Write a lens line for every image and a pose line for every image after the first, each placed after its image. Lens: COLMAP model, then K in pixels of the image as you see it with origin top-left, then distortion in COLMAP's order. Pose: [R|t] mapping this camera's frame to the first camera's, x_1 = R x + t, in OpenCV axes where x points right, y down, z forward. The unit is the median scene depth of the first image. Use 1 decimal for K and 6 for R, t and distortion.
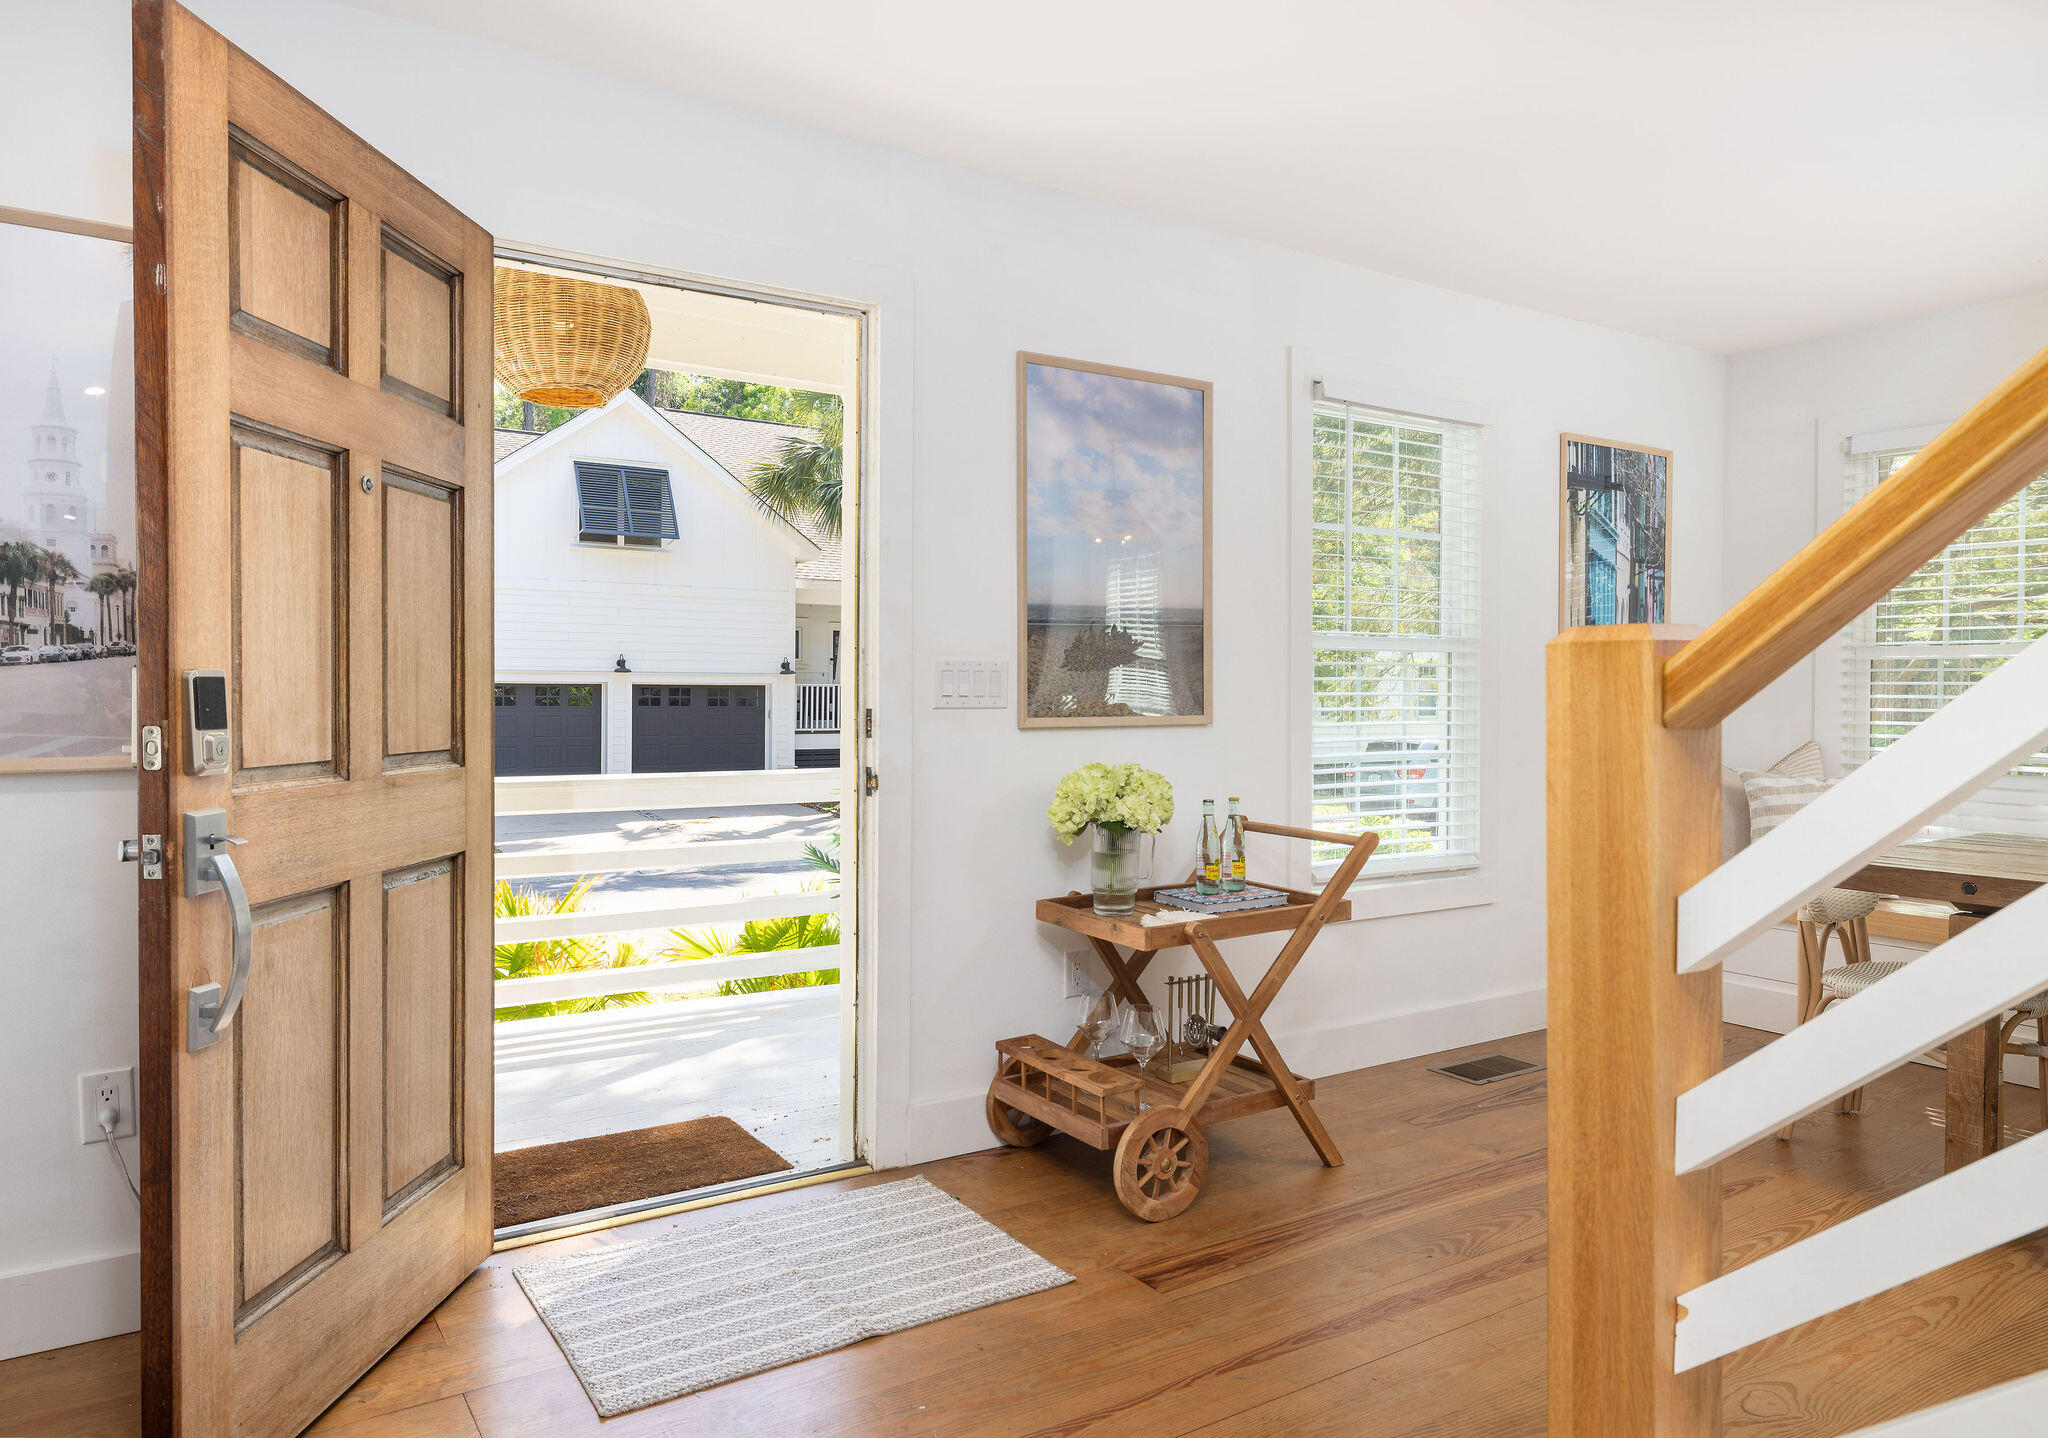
lens RADIAL K [[1341.0, 0, 1014.6], [0, 1341.0, 716.6], [0, 0, 1]] dist [-0.001486, -0.001682]
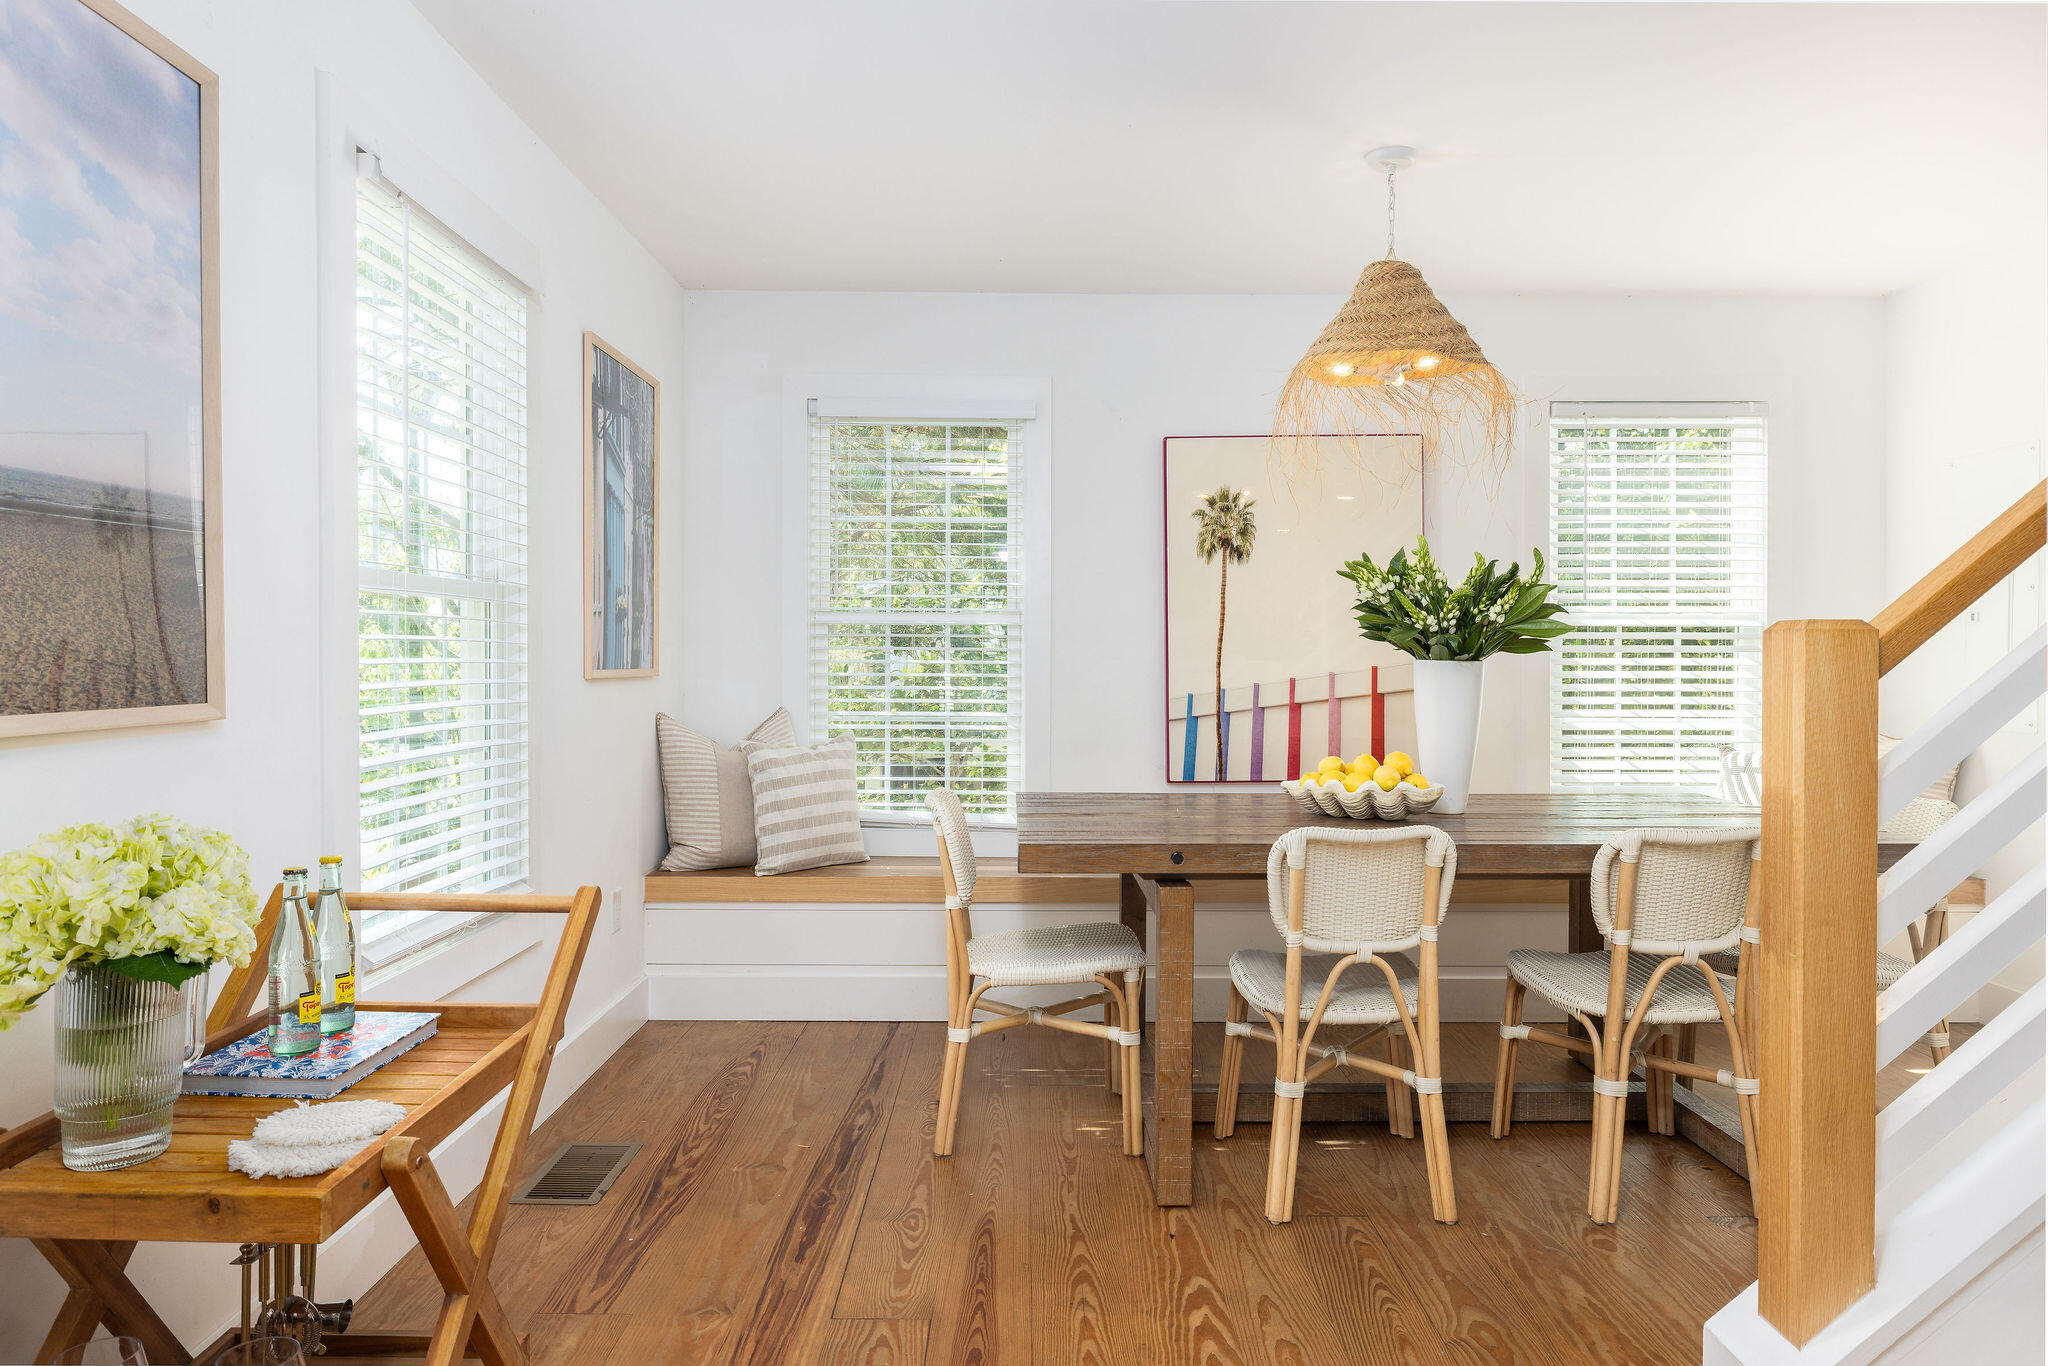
lens RADIAL K [[1268.7, 0, 1035.7], [0, 1268.7, 672.4], [0, 0, 1]] dist [-0.009032, 0.000172]
pose [[0.538584, -0.009473, 0.842518, -0.102388], [0.011467, 0.999927, 0.003913, -0.011039], [-0.842493, 0.007554, 0.538654, 0.463448]]
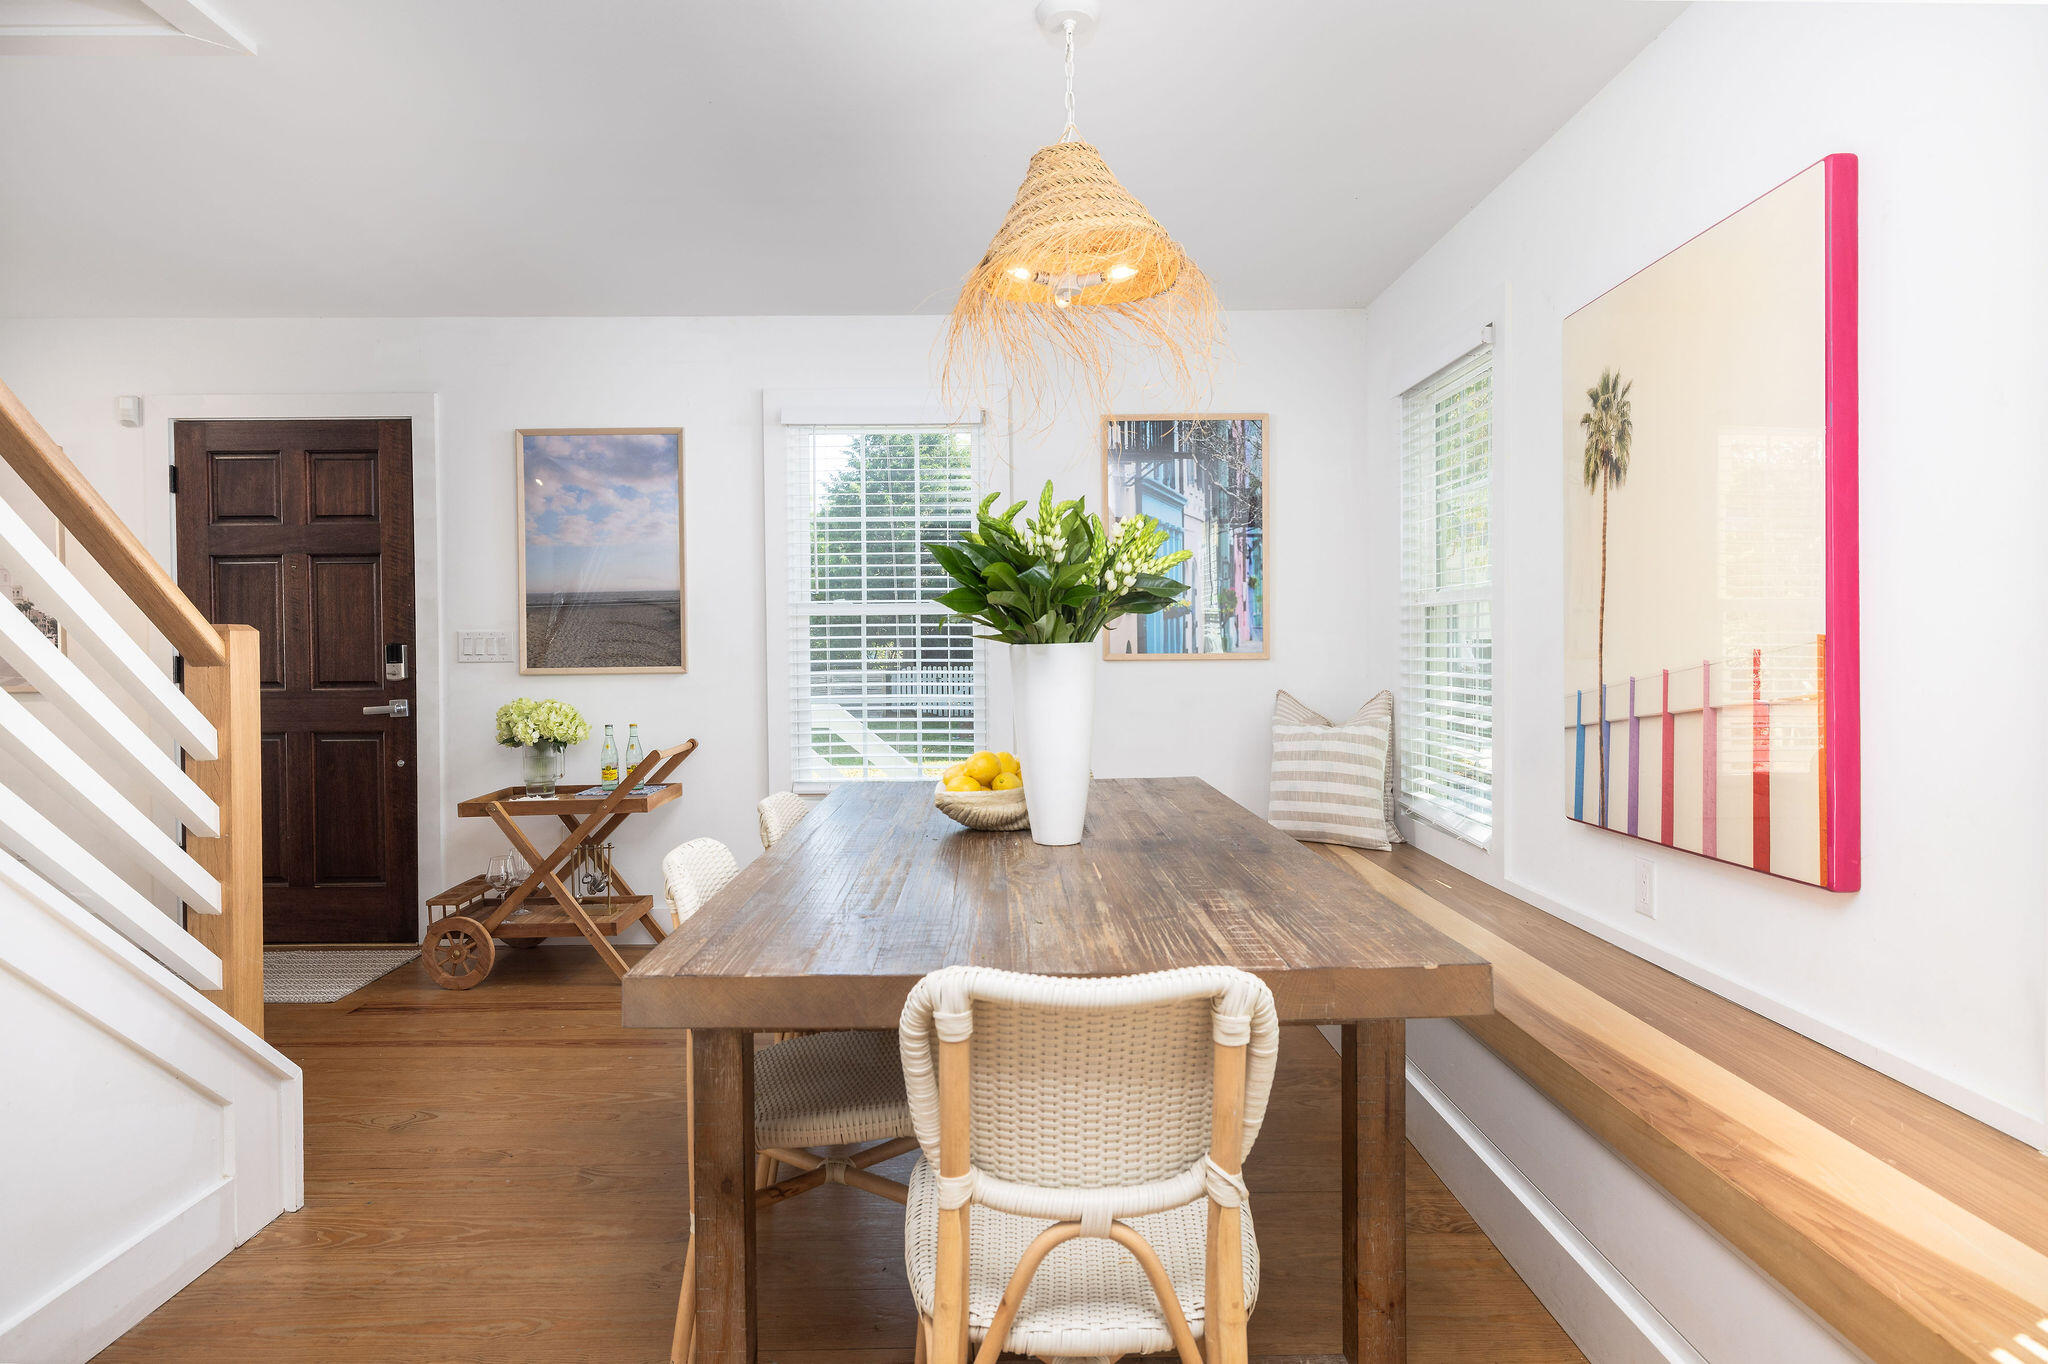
lens RADIAL K [[1185.5, 0, 1018.3], [0, 1185.5, 674.6], [0, 0, 1]] dist [0.003430, -0.000211]
pose [[0.841456, 0.002302, -0.540320, 1.117285], [0.001232, 0.999980, 0.006179, 0.000426], [0.540323, -0.005865, 0.841437, 0.151600]]
